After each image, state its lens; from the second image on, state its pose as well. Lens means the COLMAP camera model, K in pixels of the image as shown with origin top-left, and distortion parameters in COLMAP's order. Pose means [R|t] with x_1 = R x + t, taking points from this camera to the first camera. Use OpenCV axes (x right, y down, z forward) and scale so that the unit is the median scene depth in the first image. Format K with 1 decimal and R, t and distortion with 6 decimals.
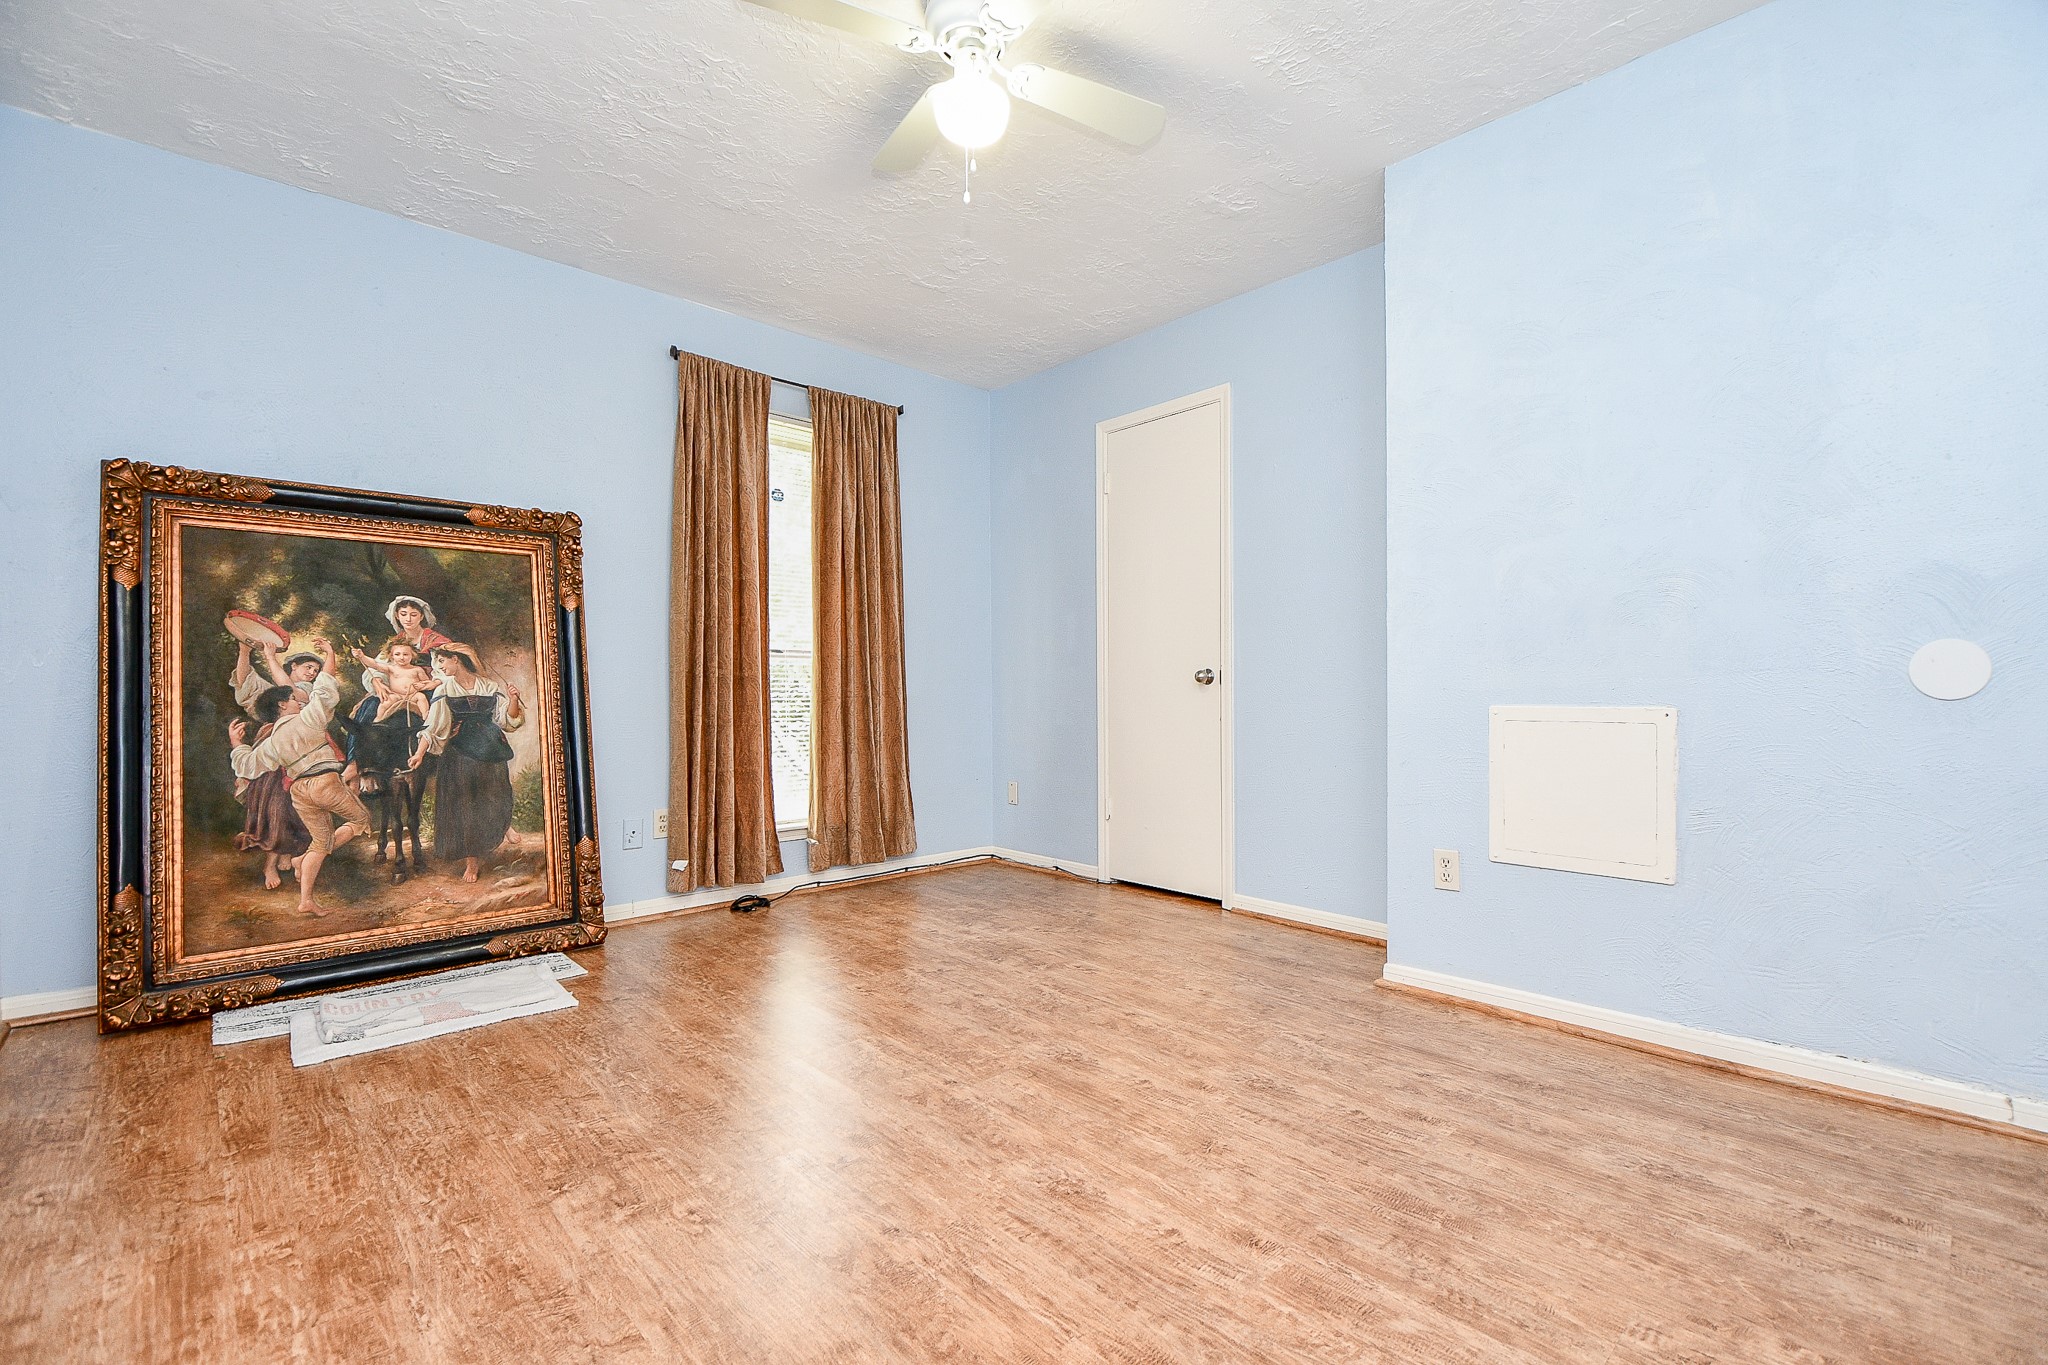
lens RADIAL K [[874.0, 0, 1024.0], [0, 874.0, 682.5], [0, 0, 1]] dist [0.026286, -0.024406]
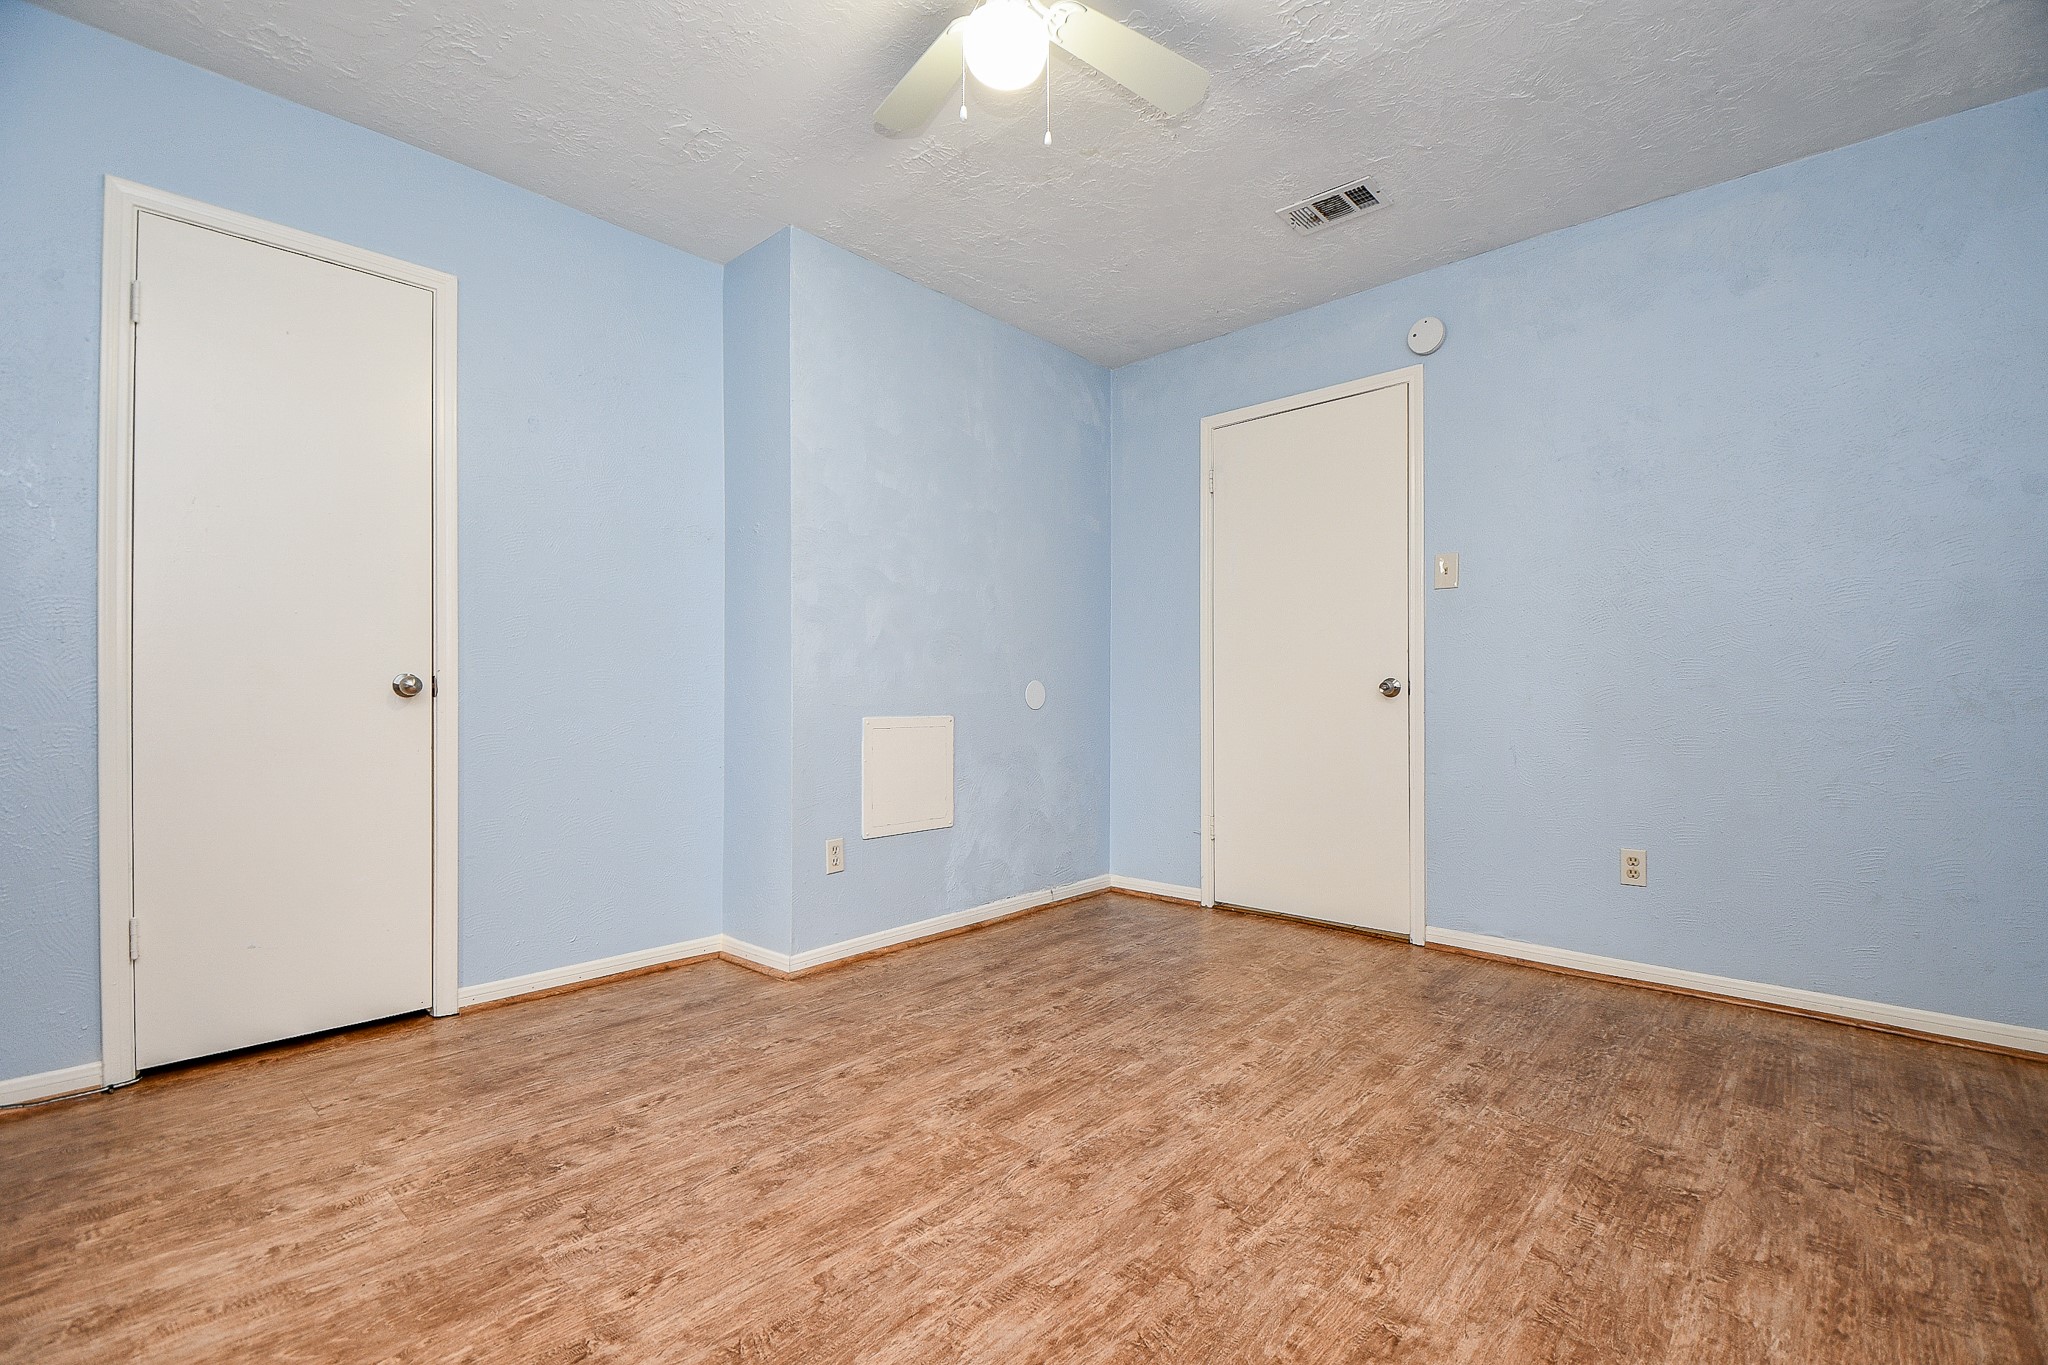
lens RADIAL K [[890.9, 0, 1030.7], [0, 890.9, 691.9], [0, 0, 1]] dist [0.027334, -0.022941]
pose [[-0.075391, 0.005361, 0.997140, -0.906938], [-0.010483, 0.999926, -0.006169, -0.006381], [-0.997099, -0.010918, -0.075329, 1.001066]]
